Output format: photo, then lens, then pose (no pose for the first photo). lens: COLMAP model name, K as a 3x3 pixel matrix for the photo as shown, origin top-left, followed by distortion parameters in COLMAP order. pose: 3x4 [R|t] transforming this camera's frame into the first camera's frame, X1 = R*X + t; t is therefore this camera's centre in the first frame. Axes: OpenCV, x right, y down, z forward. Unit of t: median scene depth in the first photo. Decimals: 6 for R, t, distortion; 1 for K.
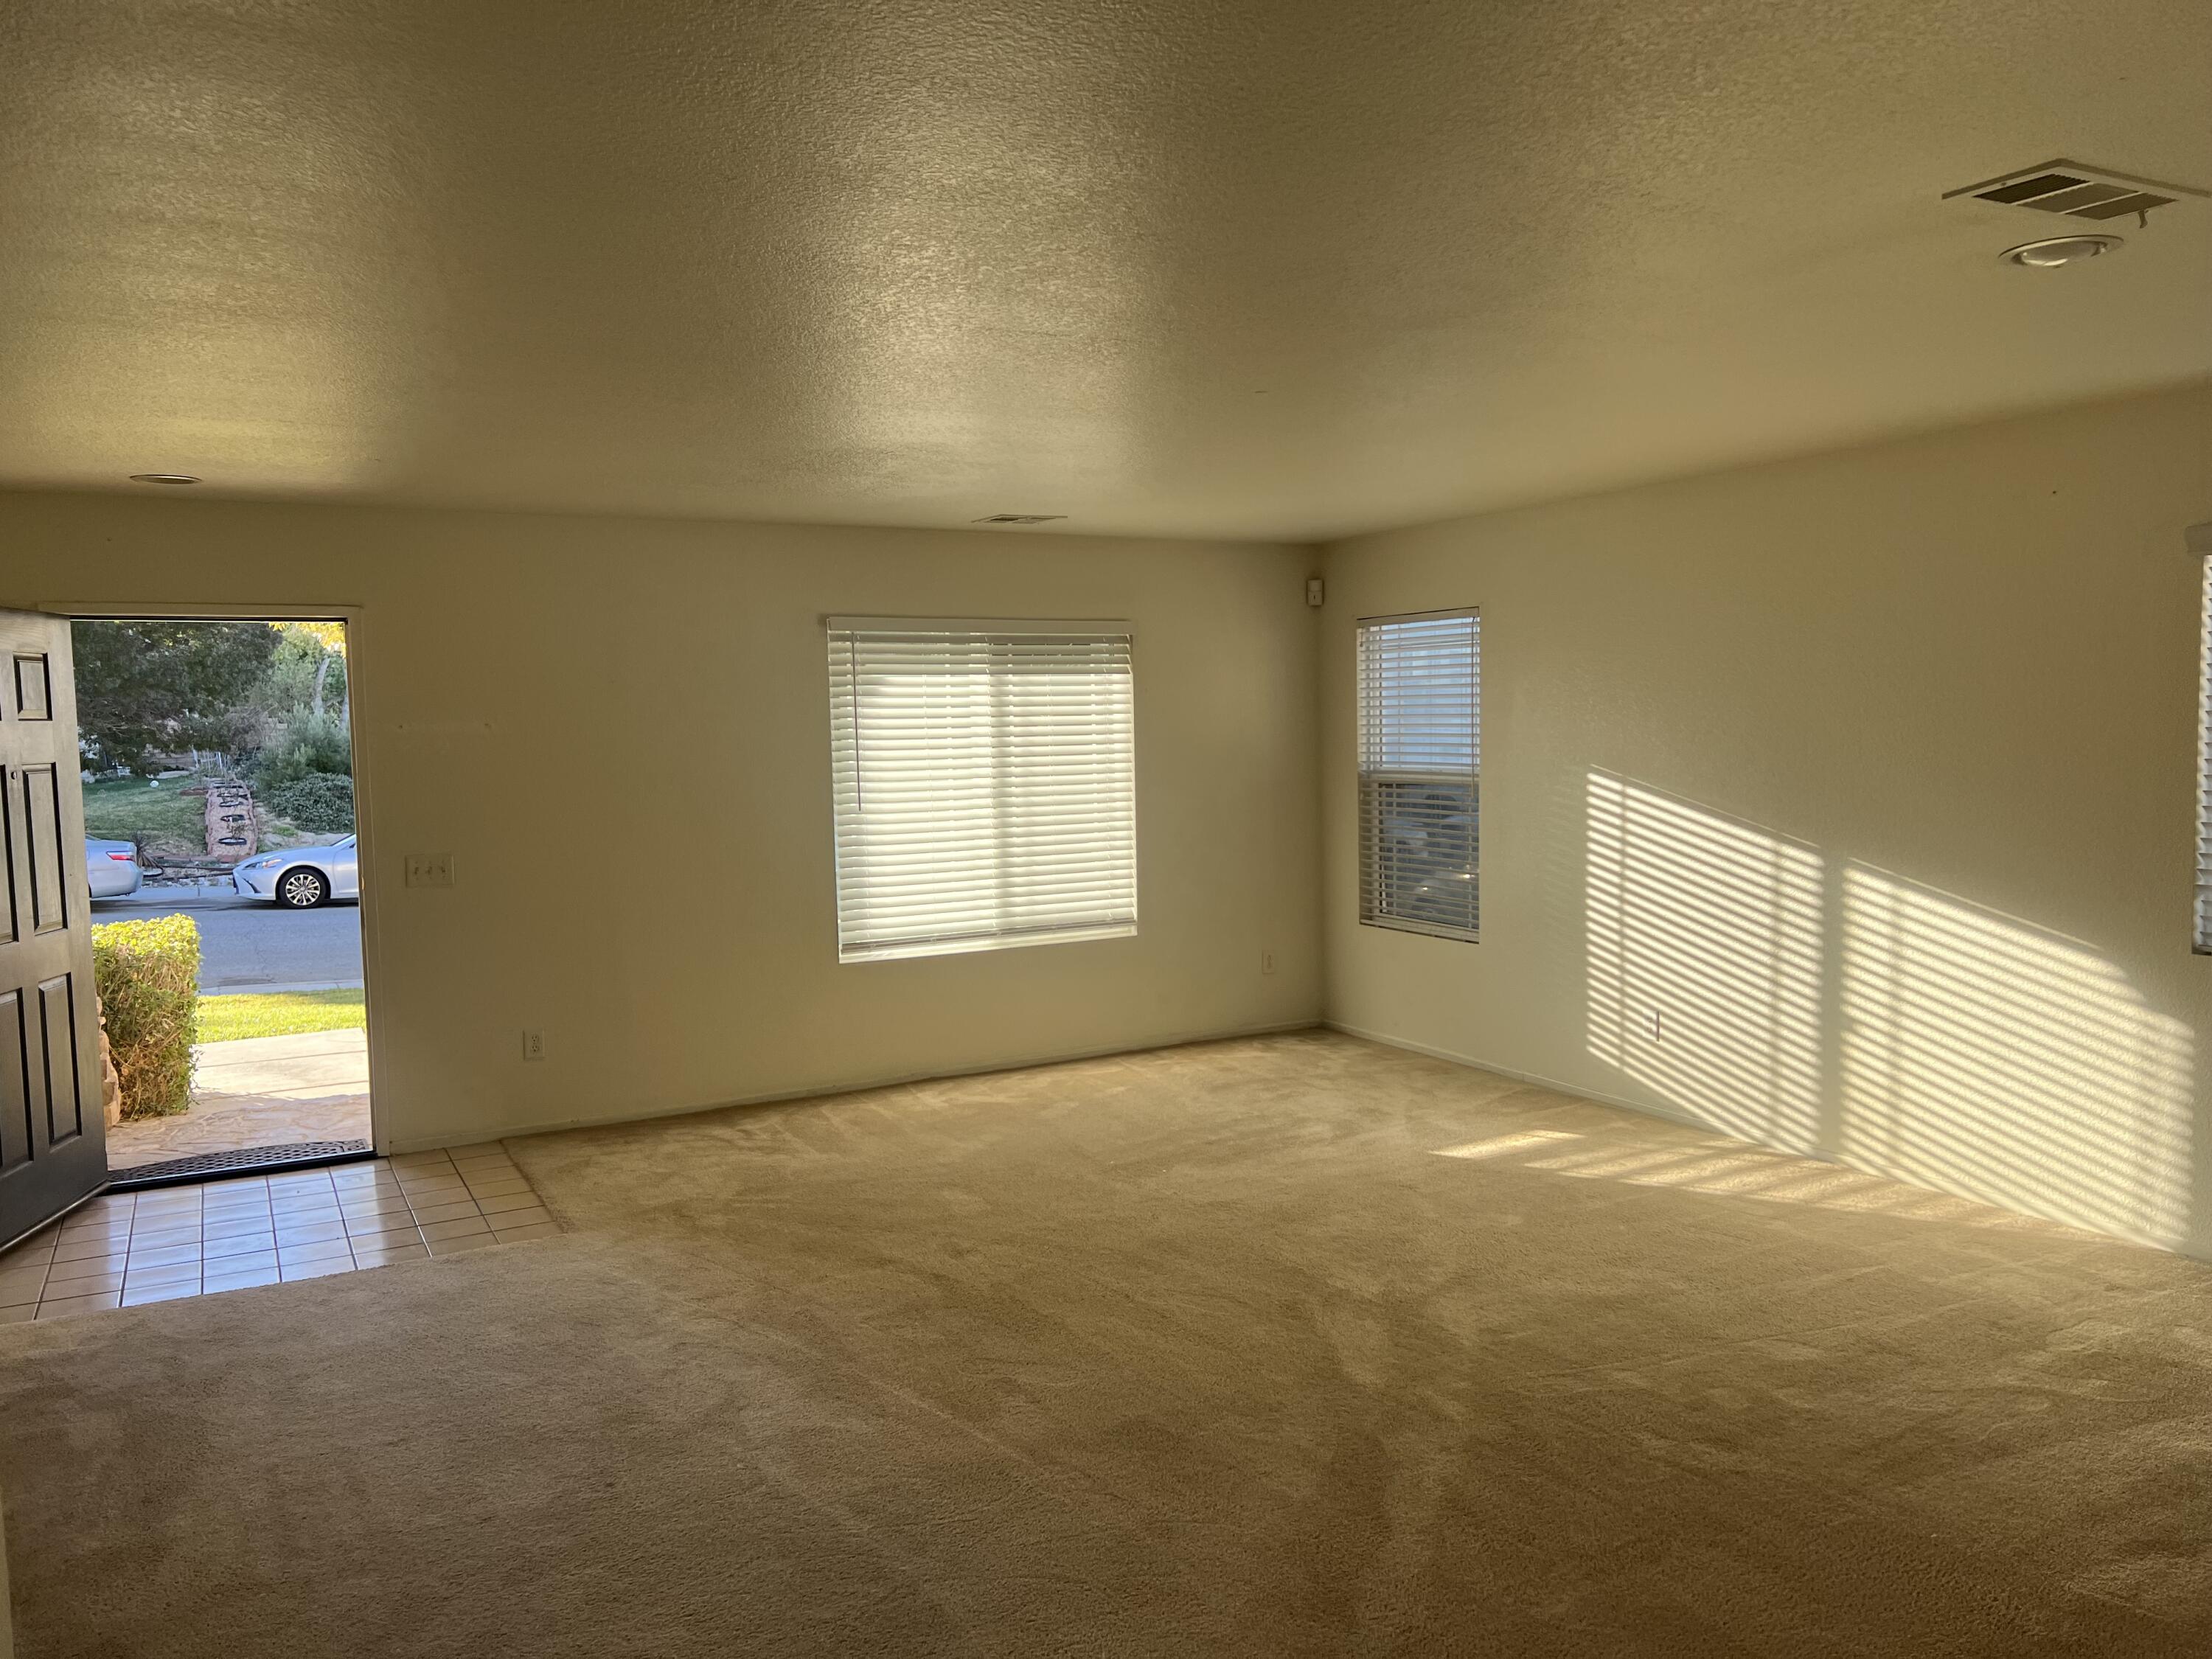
lens RADIAL K [[1658.7, 0, 1102.9], [0, 1658.7, 823.8], [0, 0, 1]] dist [0.062054, -0.061006]
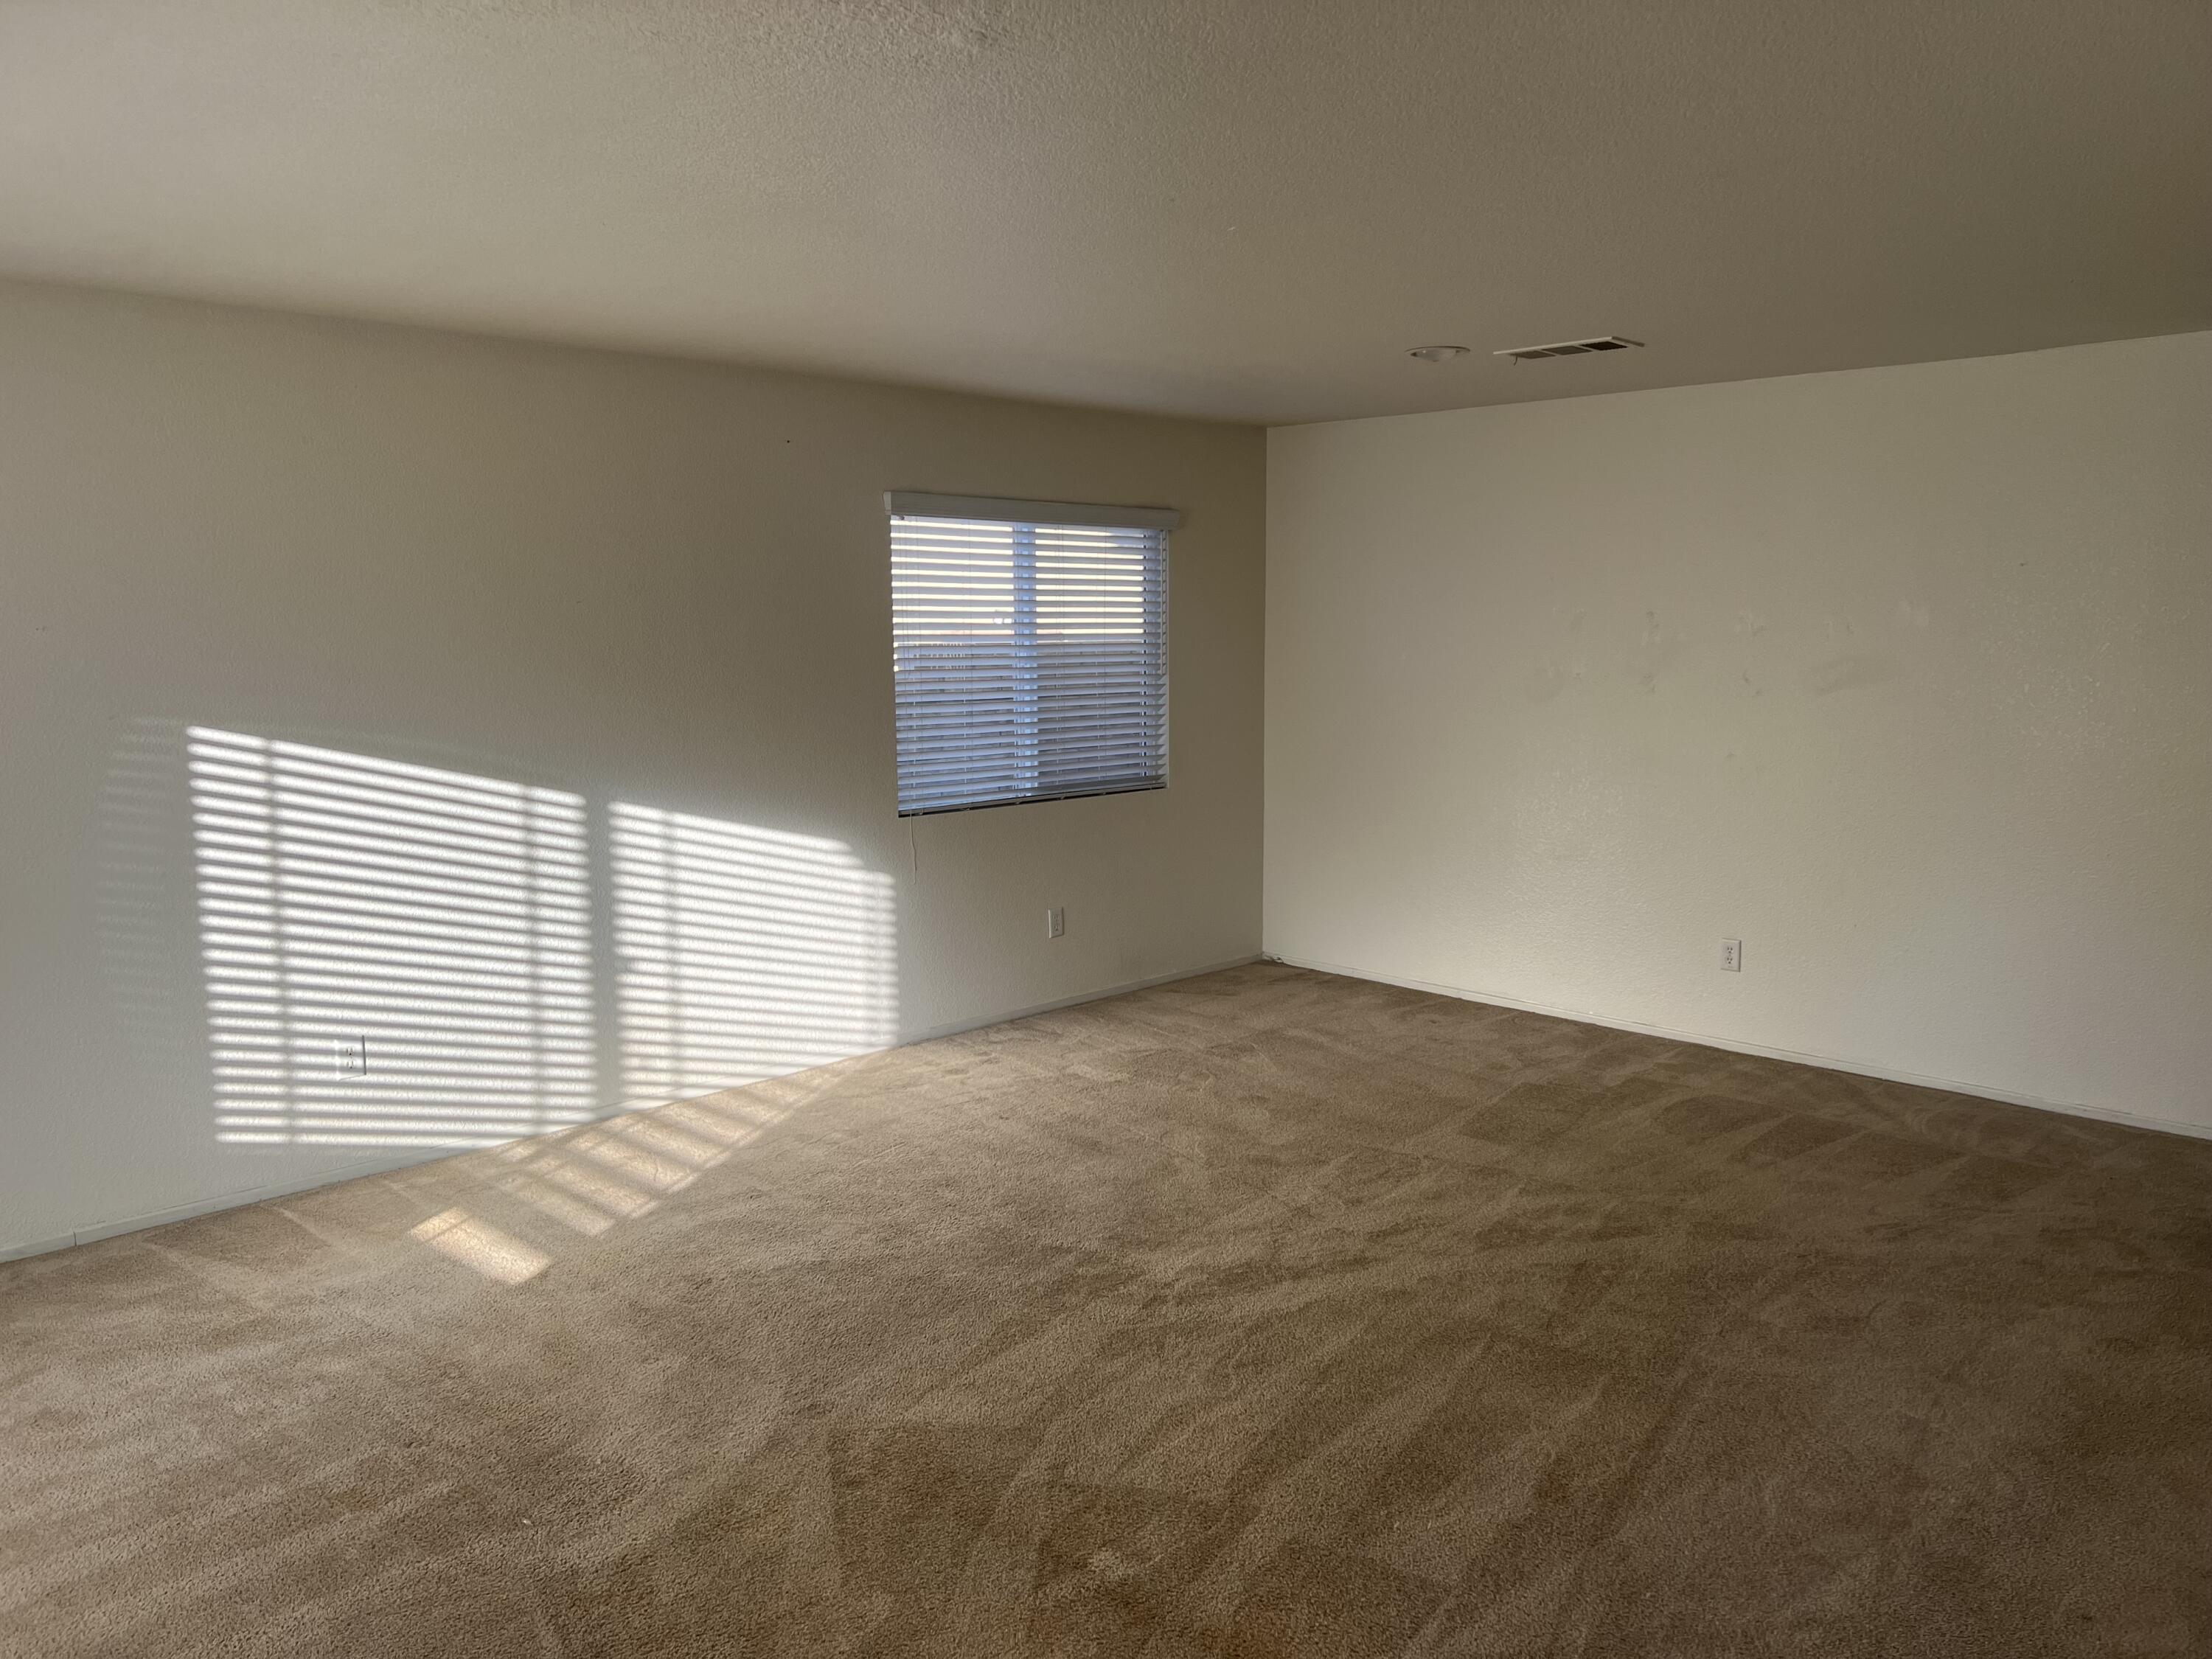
lens RADIAL K [[1658.7, 0, 1106.9], [0, 1658.7, 821.4], [0, 0, 1]] dist [0.062054, -0.061006]
pose [[-0.307391, -0.088647, 0.947445, -0.510946], [0.075259, 0.990268, 0.117071, -0.049770], [-0.948602, 0.107290, -0.297728, 0.974755]]
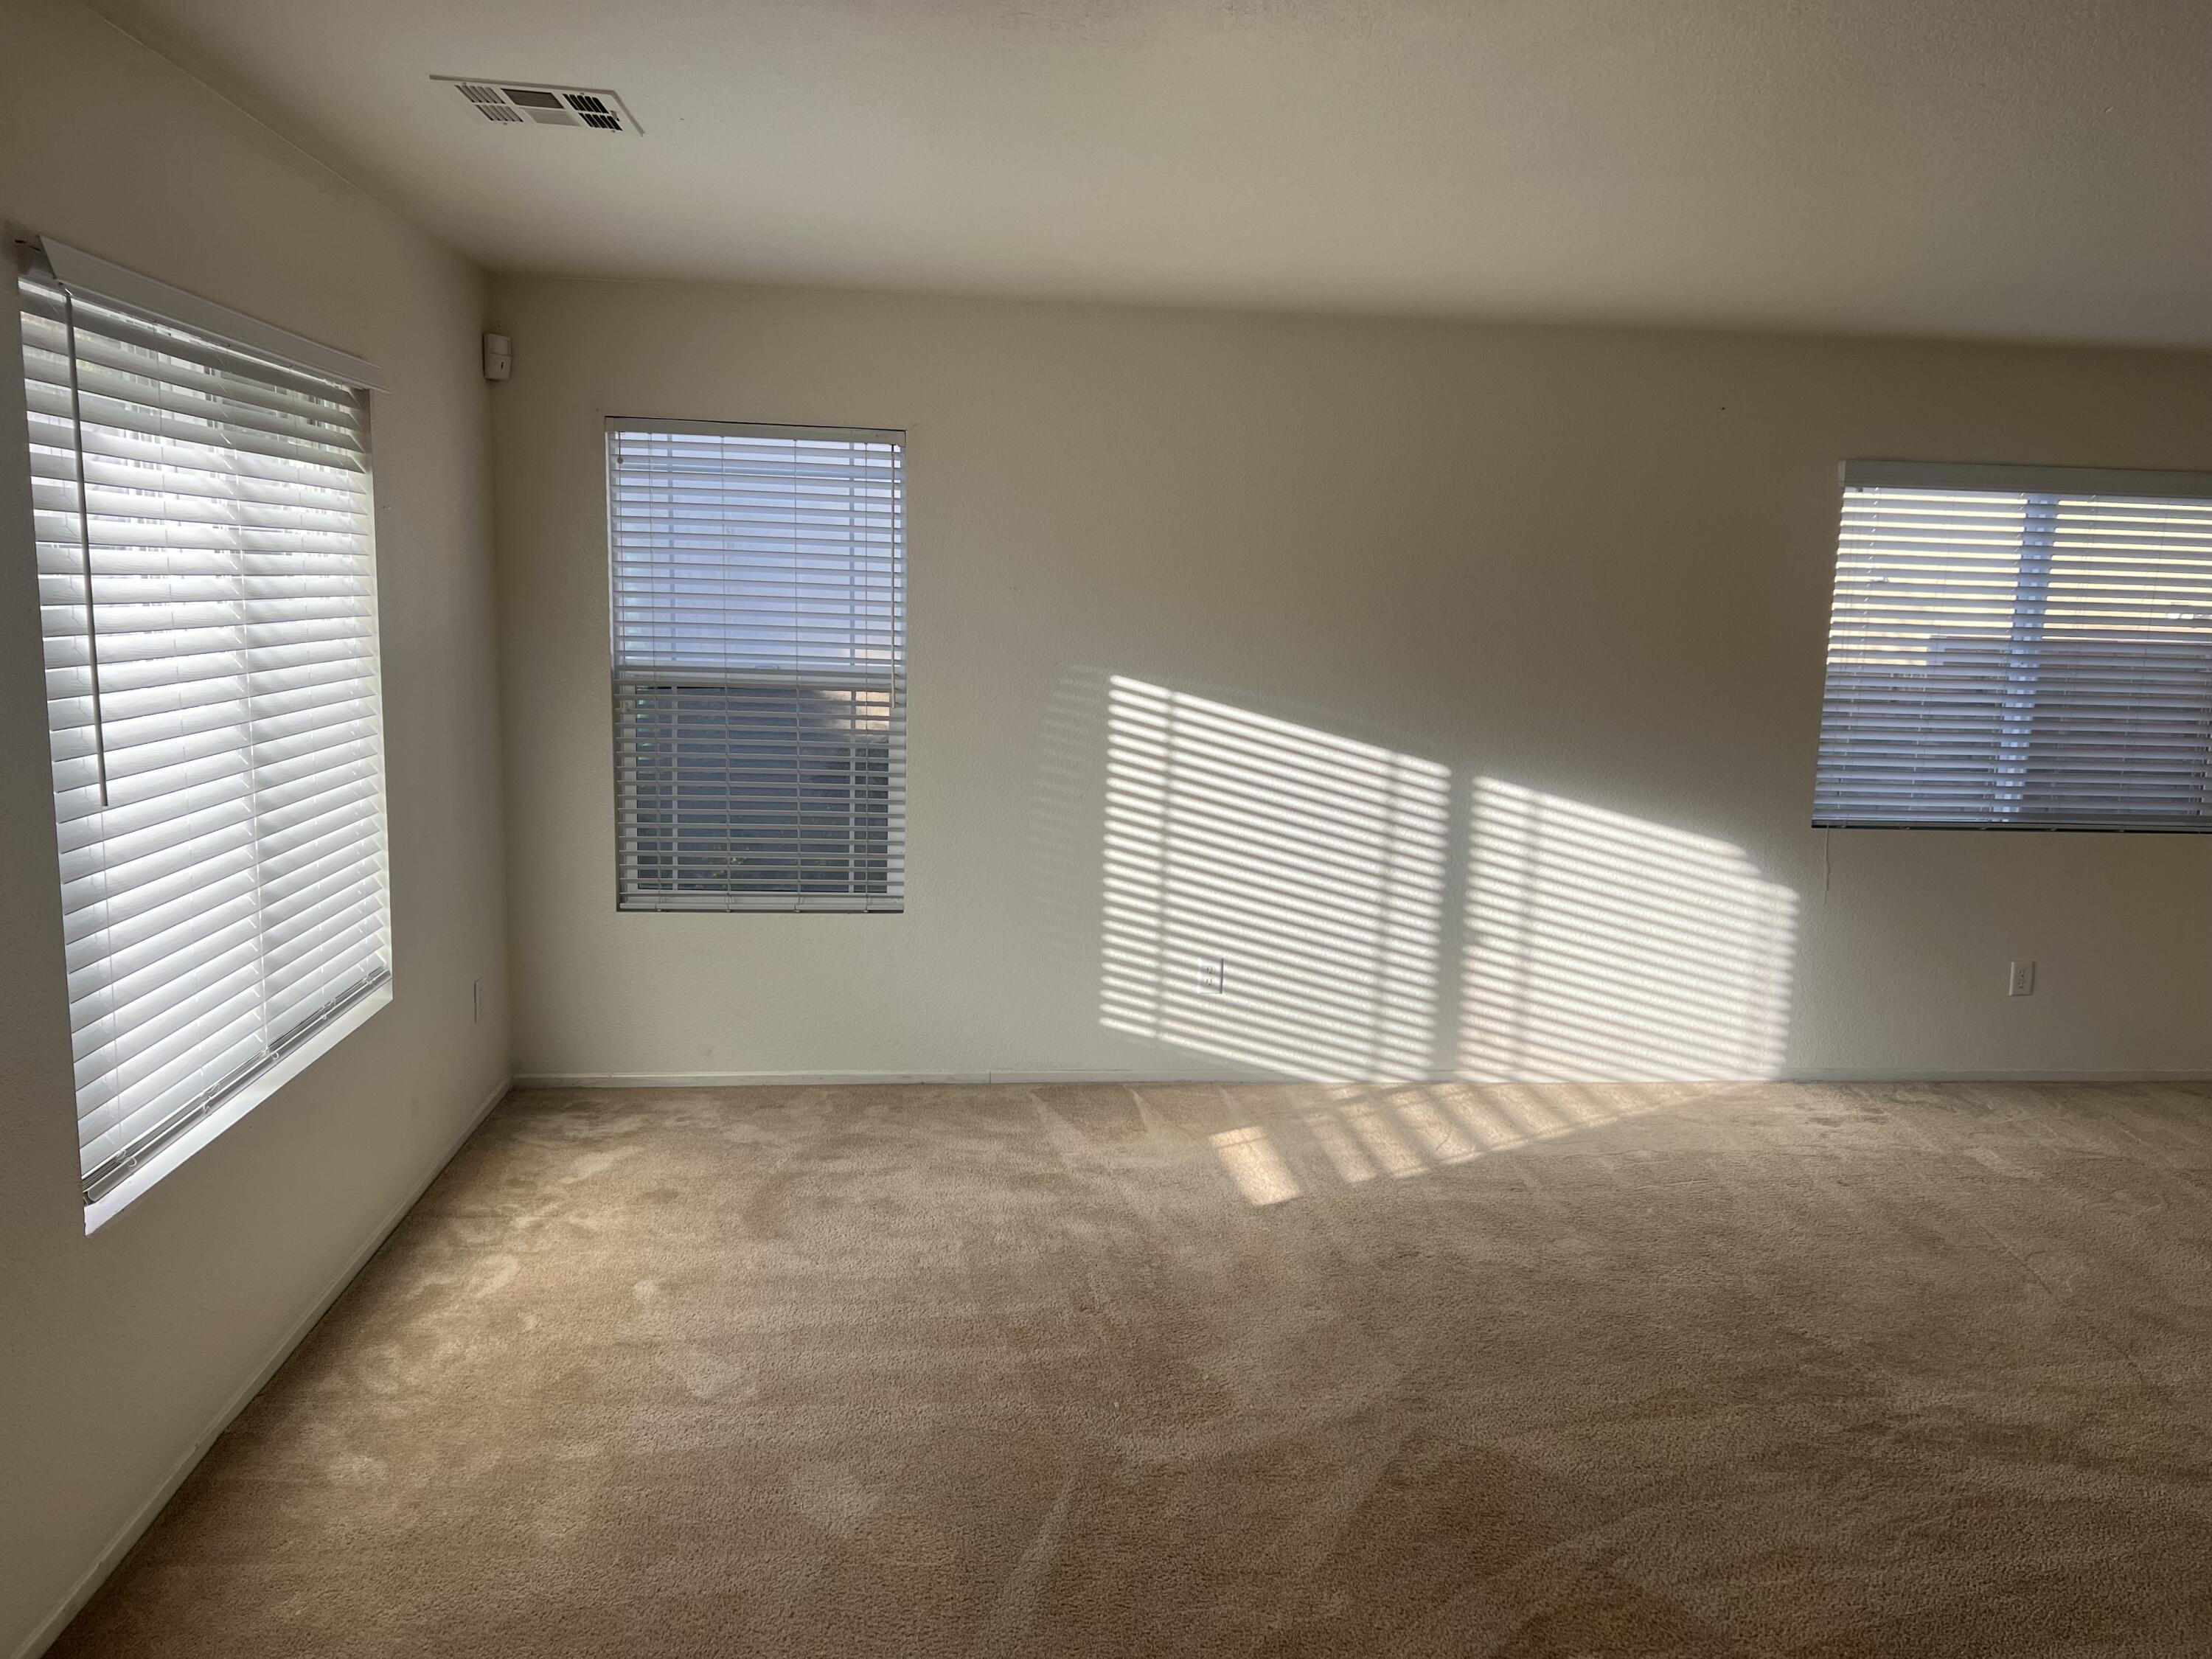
lens RADIAL K [[1658.7, 0, 1118.9], [0, 1658.7, 851.1], [0, 0, 1]] dist [0.062054, -0.061006]
pose [[0.359613, -0.113253, 0.926203, -0.492194], [0.020305, 0.993322, 0.113576, -0.041479], [-0.932880, -0.022037, 0.359511, 0.814224]]
